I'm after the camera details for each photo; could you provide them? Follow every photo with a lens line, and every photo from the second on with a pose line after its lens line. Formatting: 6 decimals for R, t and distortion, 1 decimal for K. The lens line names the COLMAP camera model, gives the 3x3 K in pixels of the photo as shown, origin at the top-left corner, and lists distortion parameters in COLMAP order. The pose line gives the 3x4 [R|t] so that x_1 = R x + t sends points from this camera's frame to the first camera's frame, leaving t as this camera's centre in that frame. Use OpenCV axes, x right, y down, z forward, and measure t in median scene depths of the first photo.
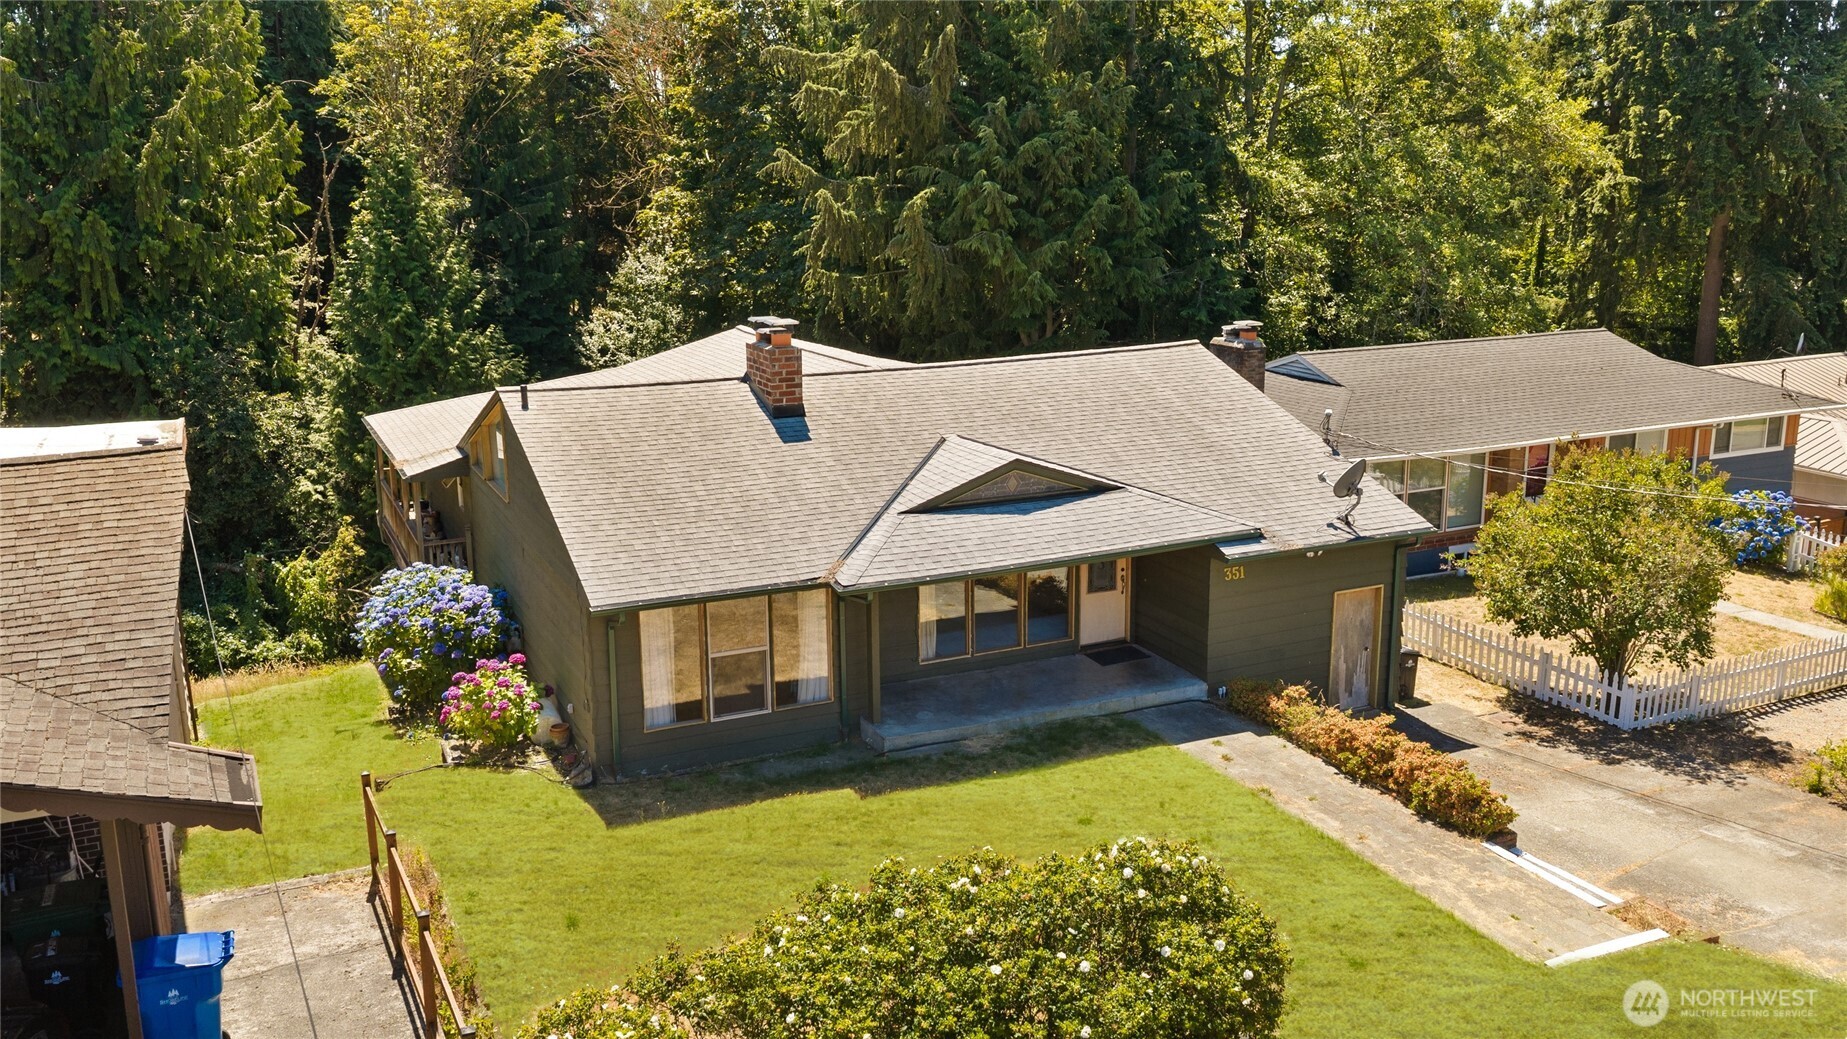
lens RADIAL K [[1520.2, 0, 923.5], [0, 1520.2, 519.5], [0, 0, 1]] dist [-0.000211, 0.001454]
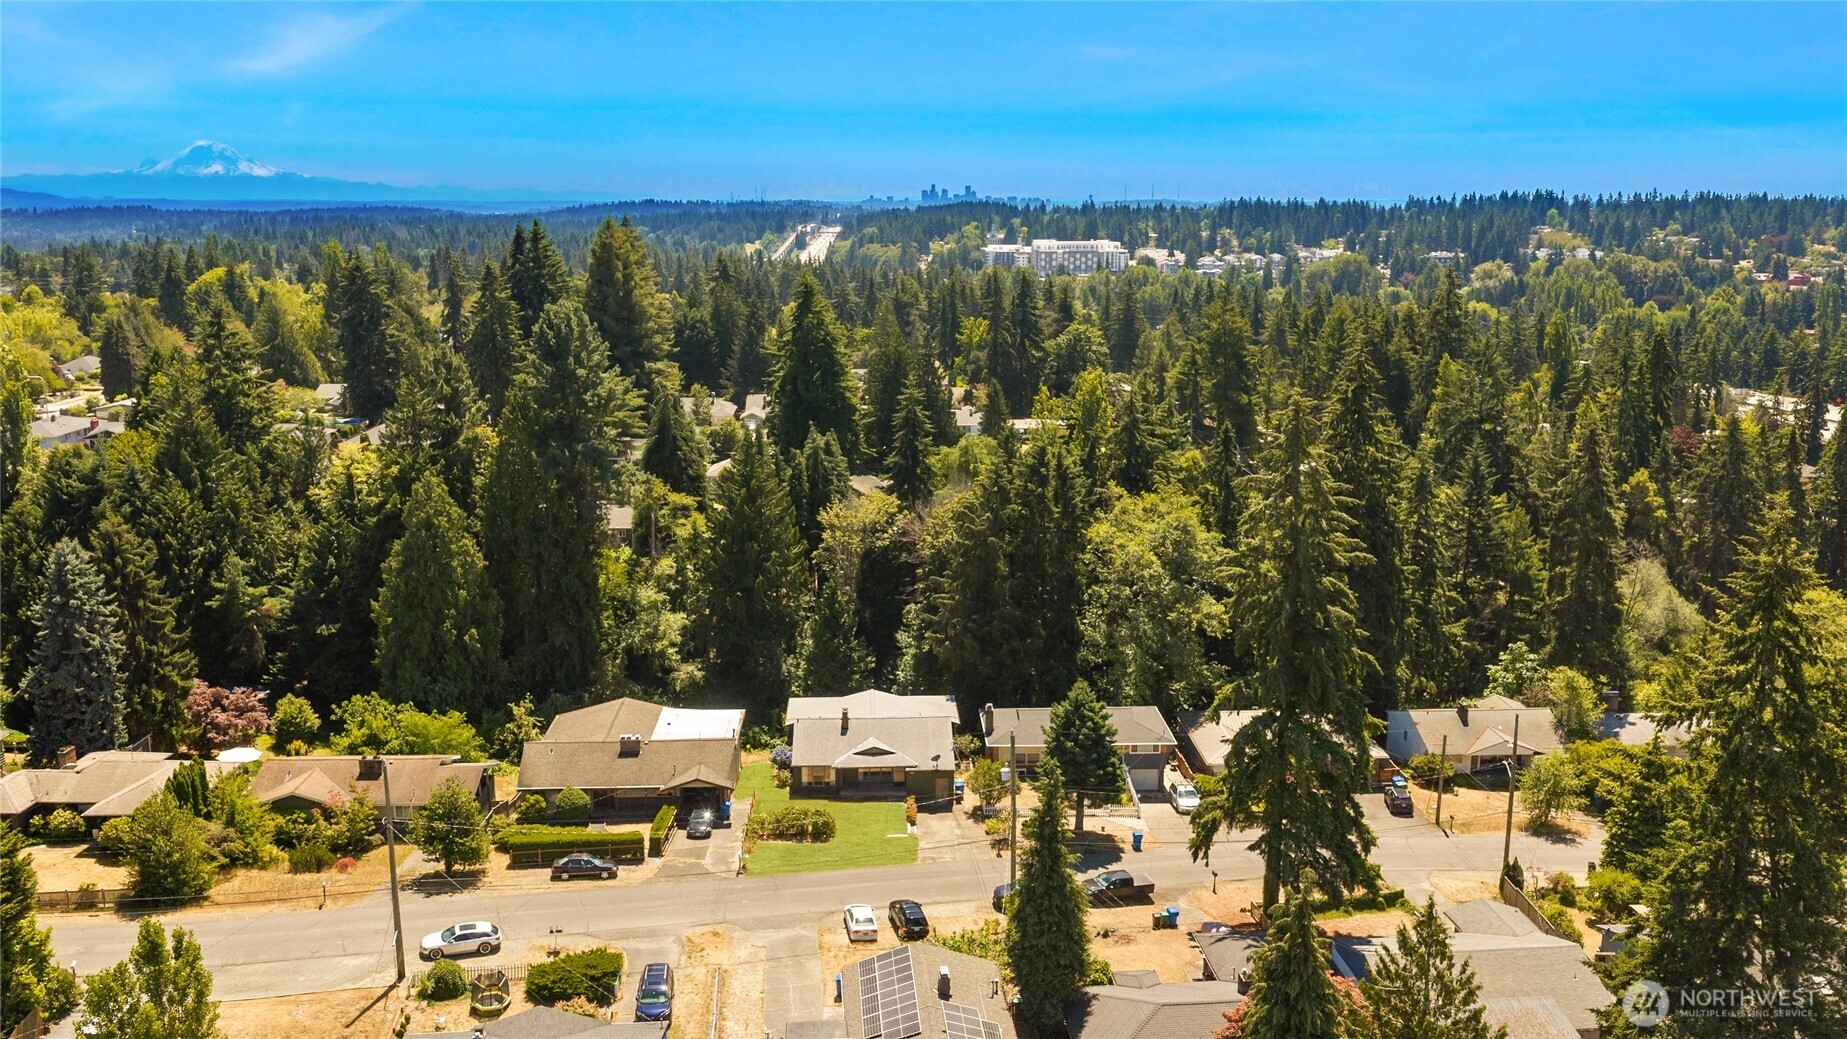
lens RADIAL K [[1520.2, 0, 923.5], [0, 1520.2, 519.5], [0, 0, 1]] dist [-0.000211, 0.001454]
pose [[0.922992, 0.079686, -0.376479, 2.340543], [-0.086542, 0.996247, -0.001302, -0.908945], [0.374962, 0.033782, 0.926424, -4.289462]]
